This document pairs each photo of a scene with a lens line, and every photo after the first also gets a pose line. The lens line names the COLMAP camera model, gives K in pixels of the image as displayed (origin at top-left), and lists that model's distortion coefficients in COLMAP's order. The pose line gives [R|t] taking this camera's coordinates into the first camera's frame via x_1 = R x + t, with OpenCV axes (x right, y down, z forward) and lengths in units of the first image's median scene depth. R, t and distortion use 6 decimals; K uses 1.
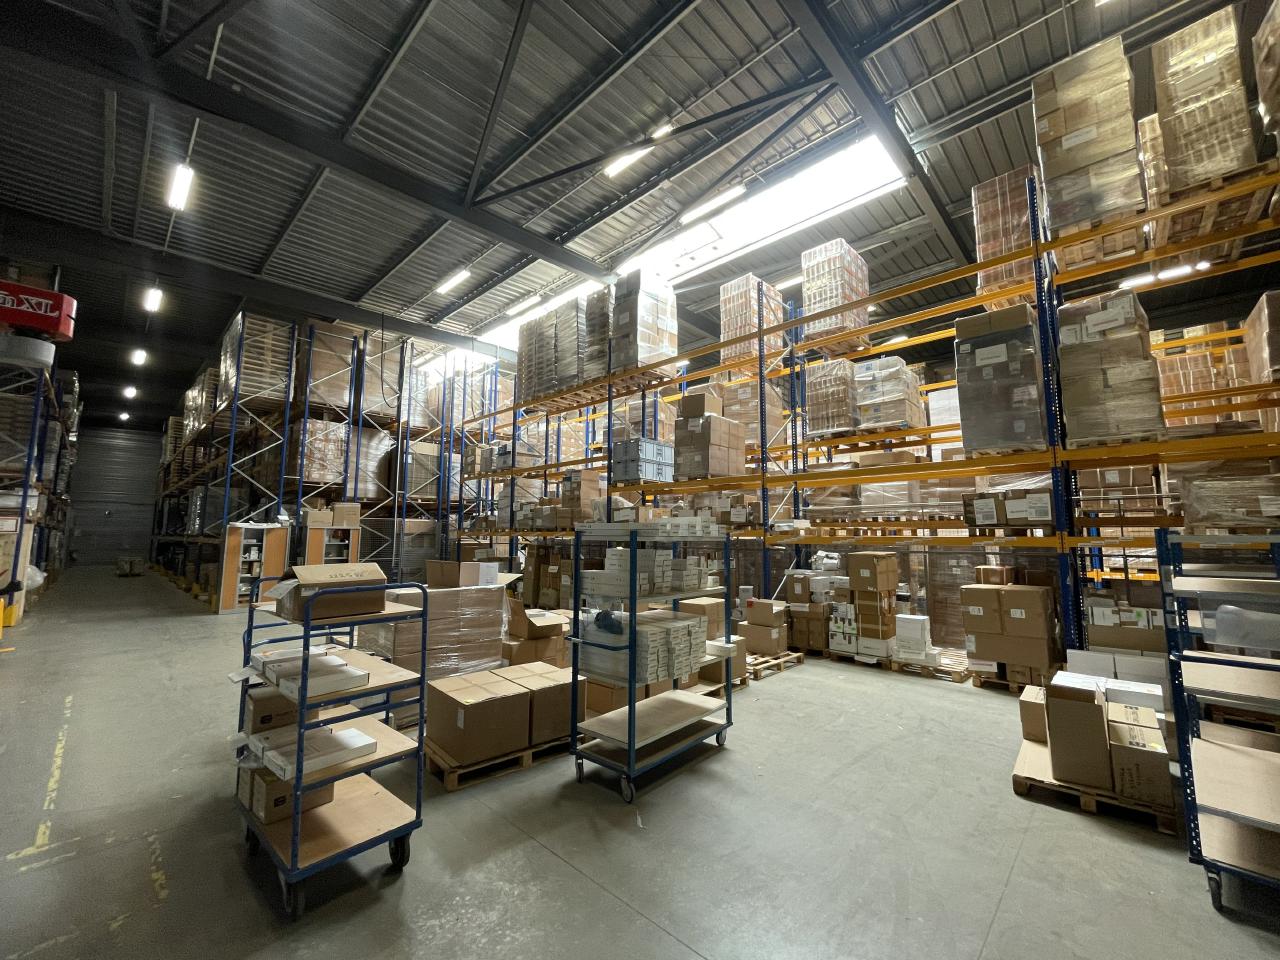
lens RADIAL K [[518.5, 0, 644.2], [0, 518.5, 479.4], [0, 0, 1]] dist [-0.002499, -0.000169]
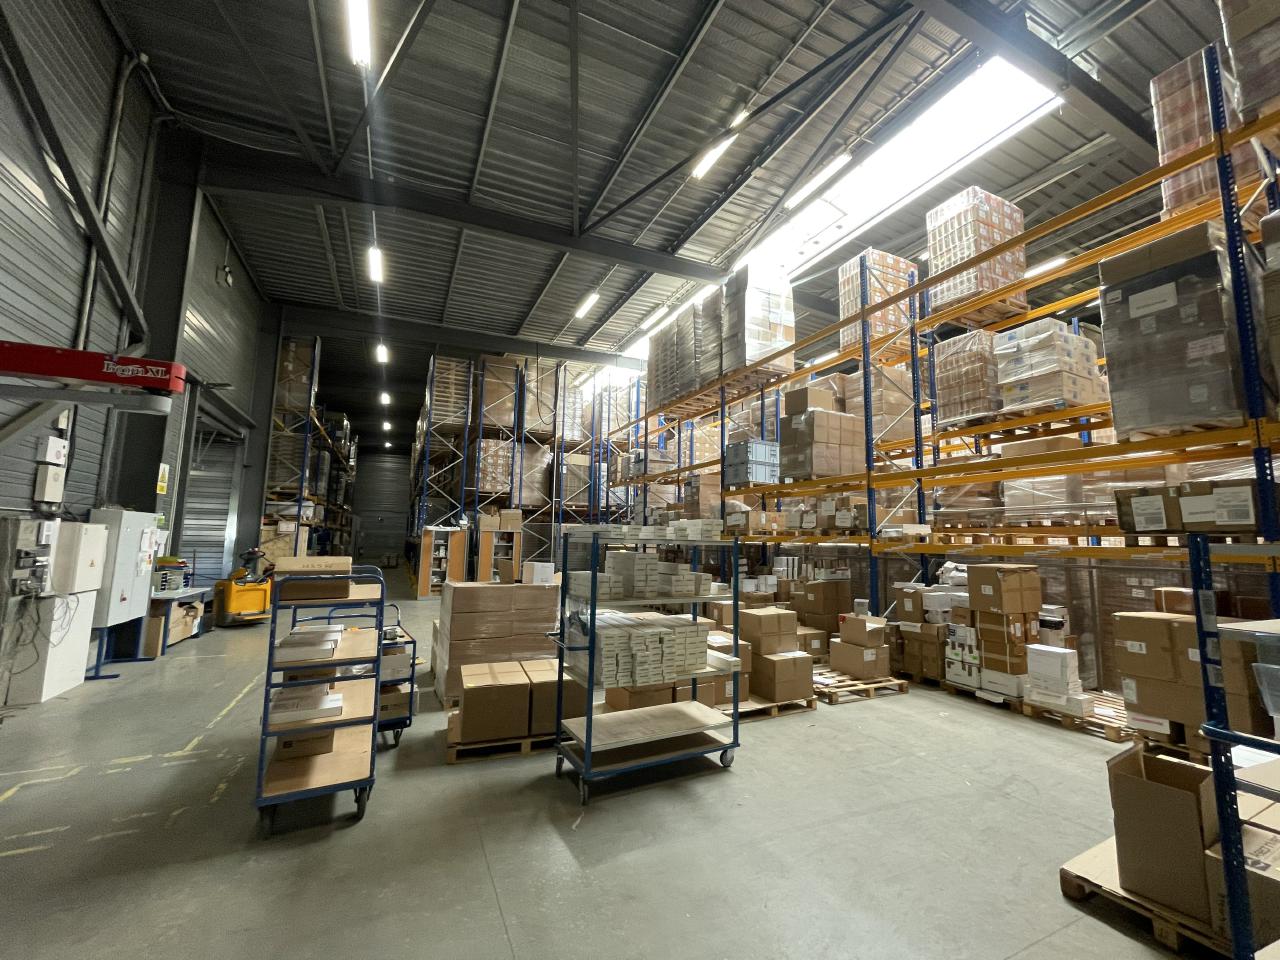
lens RADIAL K [[518.5, 0, 644.2], [0, 518.5, 479.4], [0, 0, 1]] dist [-0.002499, -0.000169]
pose [[0.933768, -0.028787, -0.356720, 0.170860], [0.024728, 0.999567, -0.015936, 0.005606], [0.357025, 0.006060, 0.934075, 0.038196]]
